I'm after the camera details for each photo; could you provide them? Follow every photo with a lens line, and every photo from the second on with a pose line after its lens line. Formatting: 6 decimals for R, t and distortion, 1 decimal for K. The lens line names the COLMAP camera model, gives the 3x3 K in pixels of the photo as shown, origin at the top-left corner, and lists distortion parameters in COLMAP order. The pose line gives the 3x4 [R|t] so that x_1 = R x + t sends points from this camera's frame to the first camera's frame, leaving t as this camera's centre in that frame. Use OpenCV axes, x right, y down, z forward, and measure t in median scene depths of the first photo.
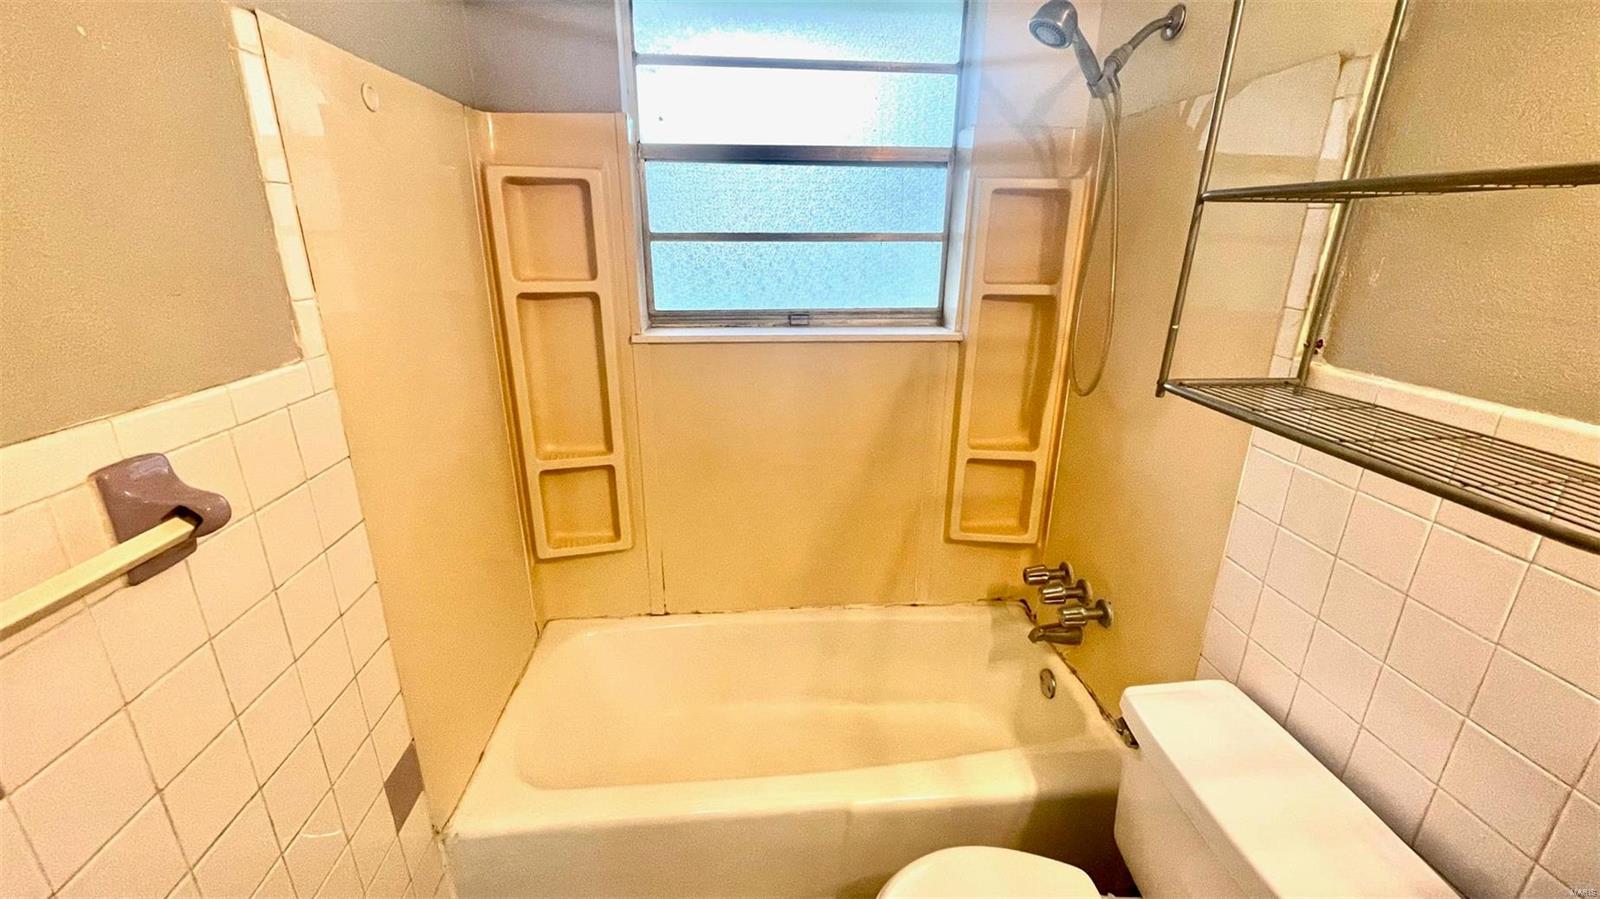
lens RADIAL K [[647.6, 0, 798.4], [0, 647.6, 447.8], [0, 0, 1]] dist [-0.002101, 0.000041]
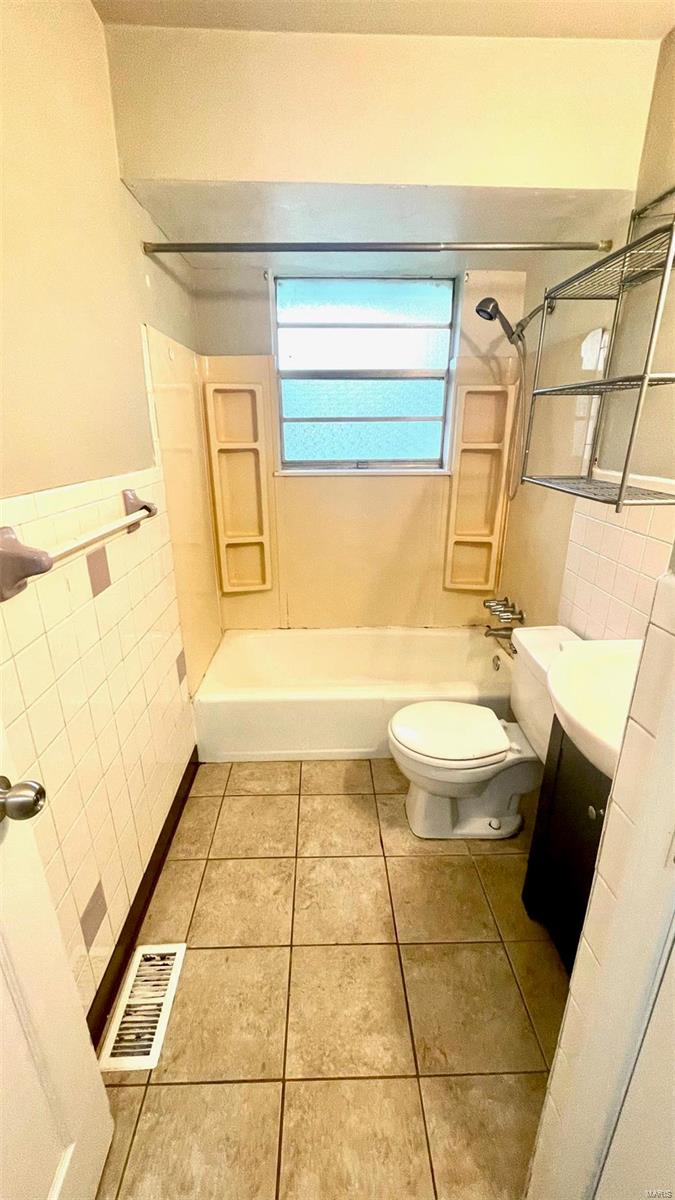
lens RADIAL K [[485.7, 0, 337.6], [0, 485.7, 601.4], [0, 0, 1]] dist [-0.002101, 0.000041]
pose [[0.998351, 0.009174, -0.056664, 0.012801], [-0.007923, 0.999721, 0.022273, 0.169384], [0.056852, -0.021787, 0.998145, -0.412555]]
